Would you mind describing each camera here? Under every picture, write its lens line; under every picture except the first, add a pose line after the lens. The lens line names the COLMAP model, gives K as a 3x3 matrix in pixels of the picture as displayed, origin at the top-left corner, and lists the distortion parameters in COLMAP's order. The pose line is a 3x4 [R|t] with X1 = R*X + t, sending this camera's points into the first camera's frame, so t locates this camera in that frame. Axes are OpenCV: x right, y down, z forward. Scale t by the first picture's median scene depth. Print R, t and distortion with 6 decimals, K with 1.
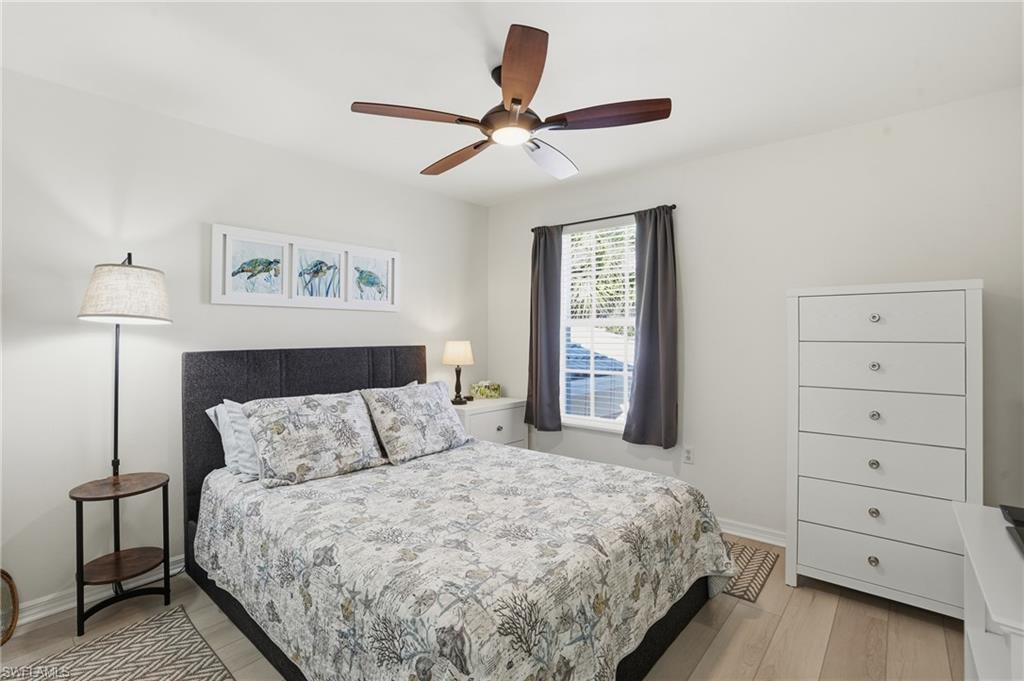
lens RADIAL K [[491.6, 0, 506.4], [0, 491.6, 324.8], [0, 0, 1]] dist [-0.075454, 0.030187]
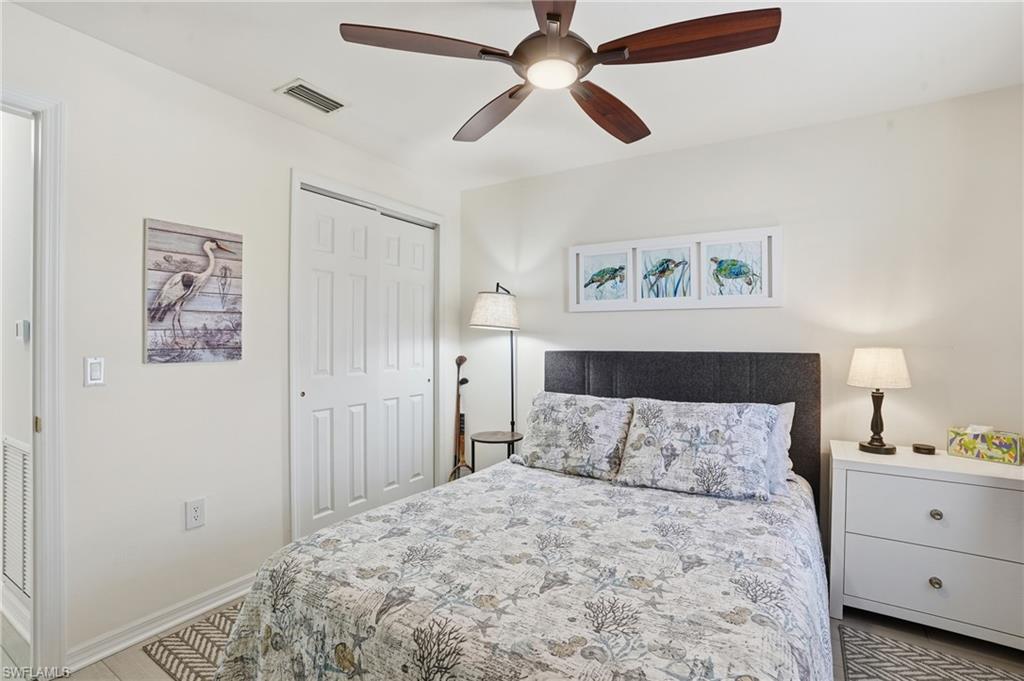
lens RADIAL K [[491.6, 0, 506.4], [0, 491.6, 324.8], [0, 0, 1]] dist [-0.075454, 0.030187]
pose [[0.129082, -0.026425, -0.991282, 0.555795], [0.016937, 0.999558, -0.024440, 0.014834], [0.991489, -0.013635, 0.129472, 0.617550]]
